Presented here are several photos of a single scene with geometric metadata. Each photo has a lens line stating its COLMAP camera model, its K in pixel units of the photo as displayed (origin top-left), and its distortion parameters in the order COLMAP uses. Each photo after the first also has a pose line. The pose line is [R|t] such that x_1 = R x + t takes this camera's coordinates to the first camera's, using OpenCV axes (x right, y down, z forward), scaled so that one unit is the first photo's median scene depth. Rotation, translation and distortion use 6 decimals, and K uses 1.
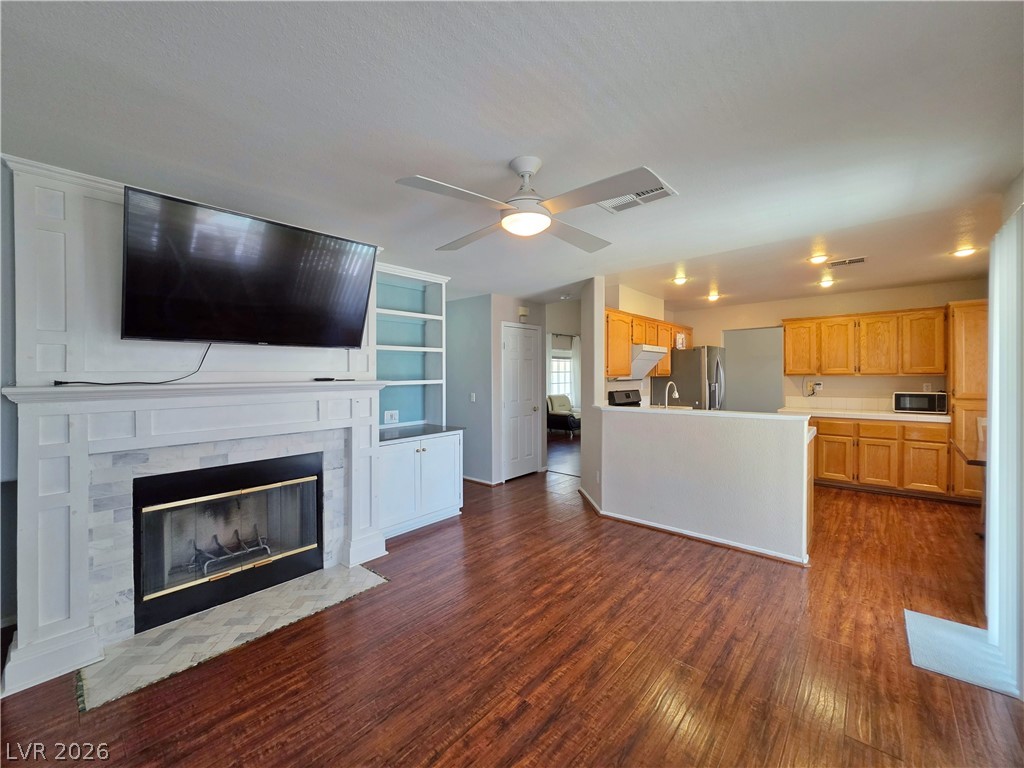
lens RADIAL K [[412.5, 0, 507.1], [0, 412.5, 378.1], [0, 0, 1]] dist [-0.005928, 0.000953]
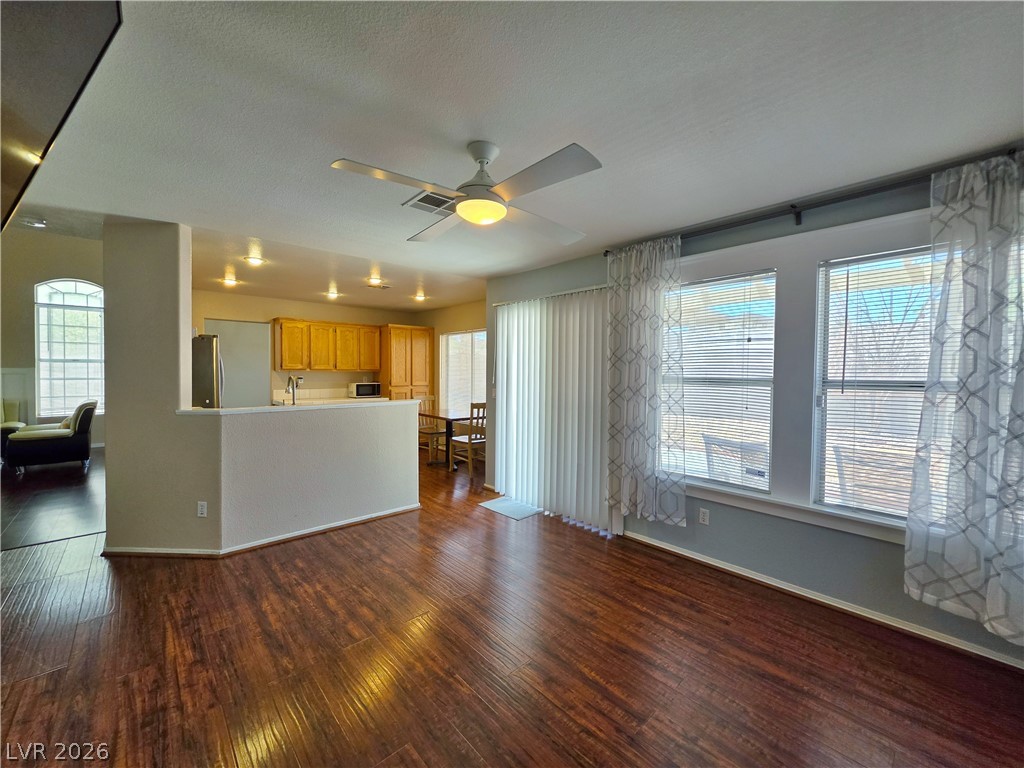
lens RADIAL K [[412.5, 0, 513.5], [0, 412.5, 381.9], [0, 0, 1]] dist [-0.005928, 0.000953]
pose [[0.089660, -0.017522, 0.995818, -0.554271], [-0.002063, 0.999840, 0.017779, 0.005671], [-0.995970, -0.003648, 0.089610, 0.497836]]
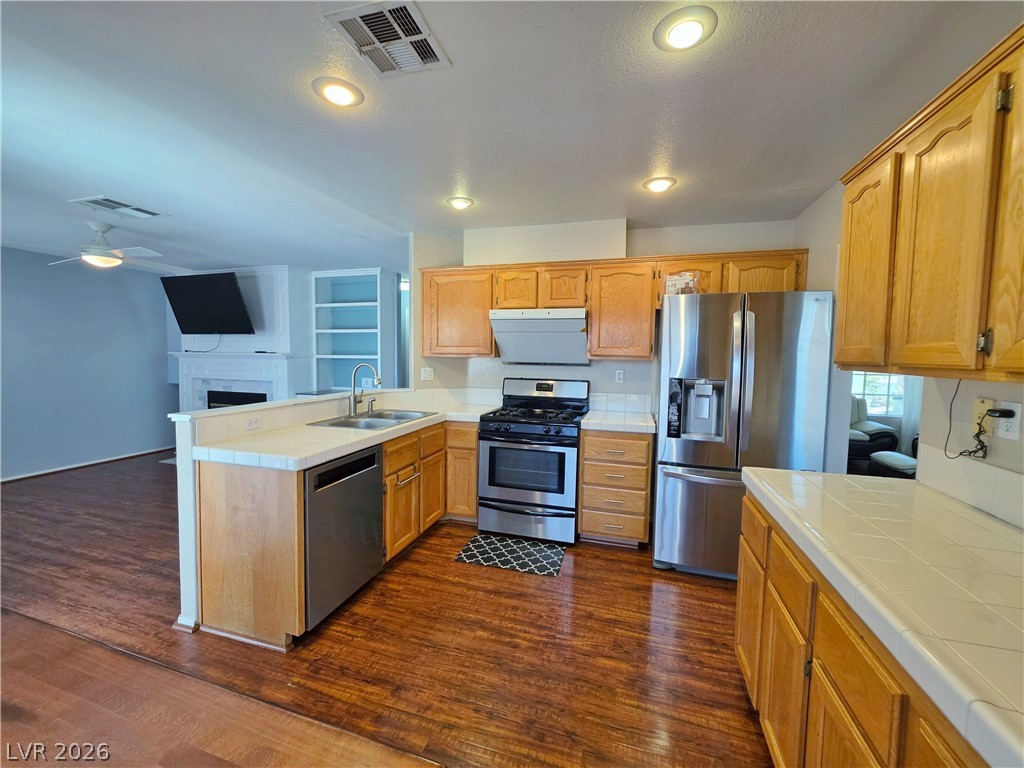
lens RADIAL K [[412.5, 0, 512.1], [0, 412.5, 379.3], [0, 0, 1]] dist [-0.005928, 0.000953]
pose [[0.420046, 0.069043, -0.904873, 1.394909], [-0.026290, 0.997609, 0.063915, -0.018369], [0.907122, -0.003058, 0.420857, 1.087508]]
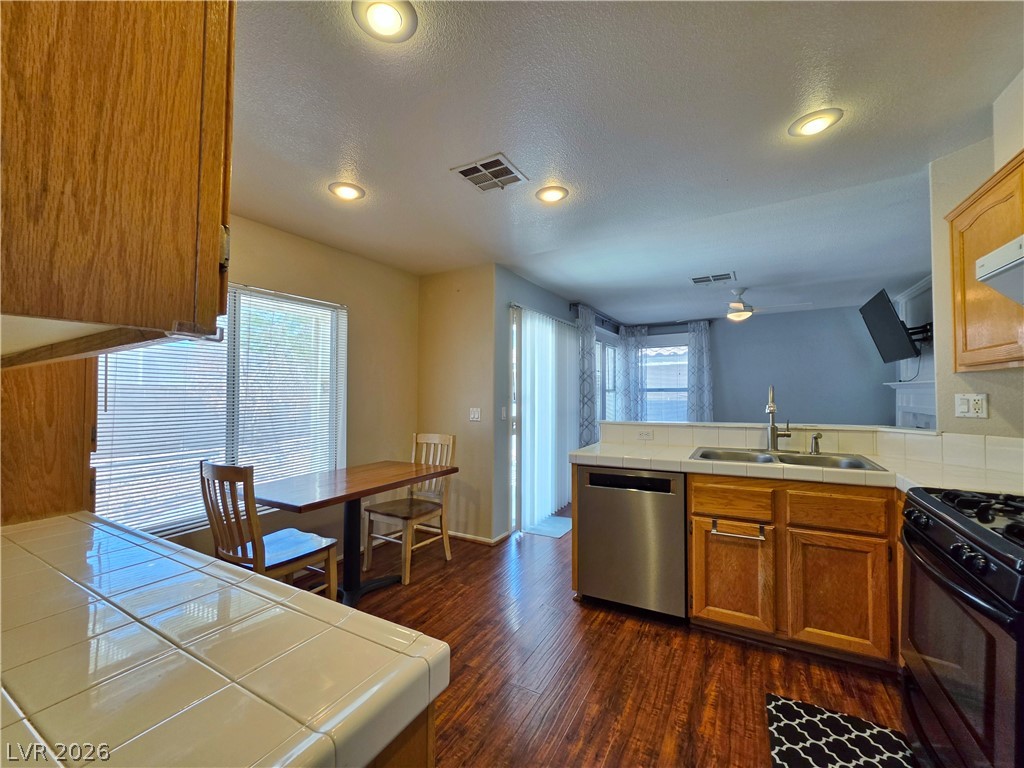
lens RADIAL K [[412.5, 0, 506.2], [0, 412.5, 383.5], [0, 0, 1]] dist [-0.005928, 0.000953]
pose [[-0.981163, 0.017088, -0.192427, 1.044615], [0.020335, 0.999682, -0.014909, 0.008517], [0.192111, -0.018541, -0.981198, 1.775958]]
